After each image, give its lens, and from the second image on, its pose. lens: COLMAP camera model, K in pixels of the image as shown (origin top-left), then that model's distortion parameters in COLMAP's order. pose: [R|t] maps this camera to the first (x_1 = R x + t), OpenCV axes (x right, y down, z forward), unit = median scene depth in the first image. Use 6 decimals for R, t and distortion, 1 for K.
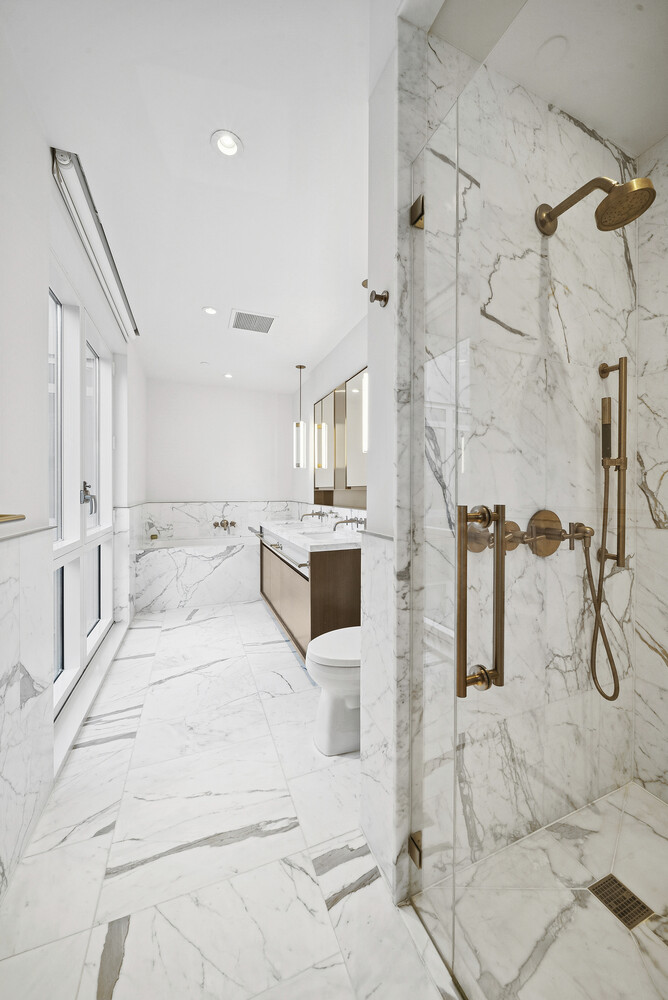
lens RADIAL K [[346.0, 0, 337.0], [0, 346.0, 495.0], [0, 0, 1]] dist [0.001680, 0.000077]
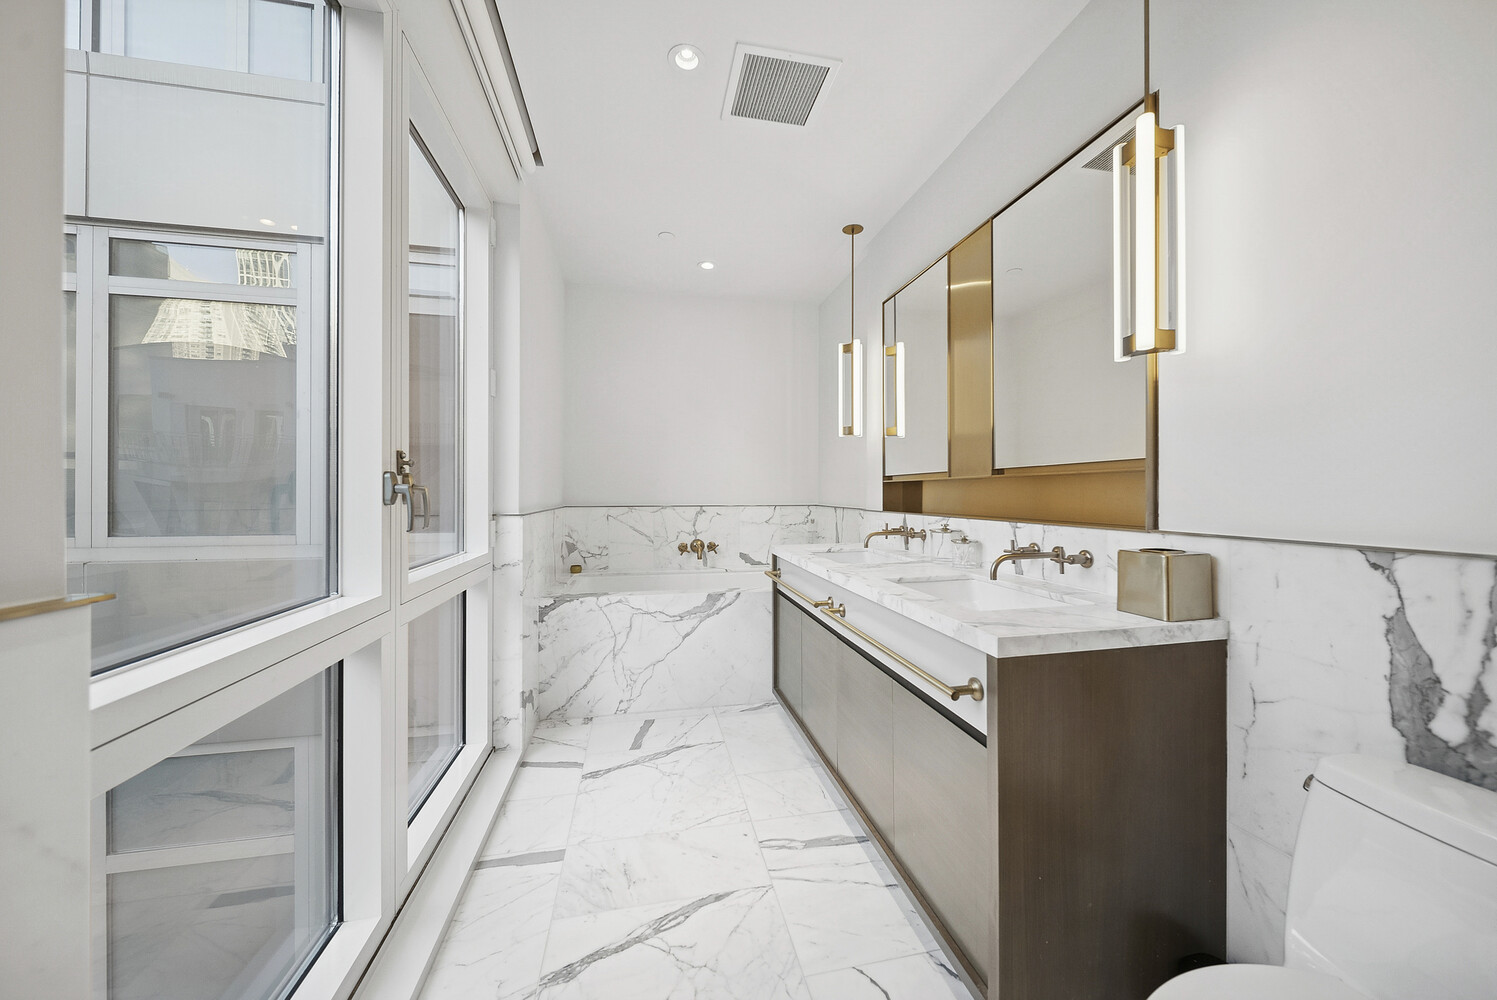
lens RADIAL K [[533.5, 0, 756.5], [0, 533.5, 495.6], [0, 0, 1]] dist [-0.001628, -0.000078]
pose [[0.984114, 0.000116, -0.177537, -0.126812], [-0.000882, 0.999991, -0.004237, 0.010270], [0.177535, 0.004326, 0.984105, 0.286402]]
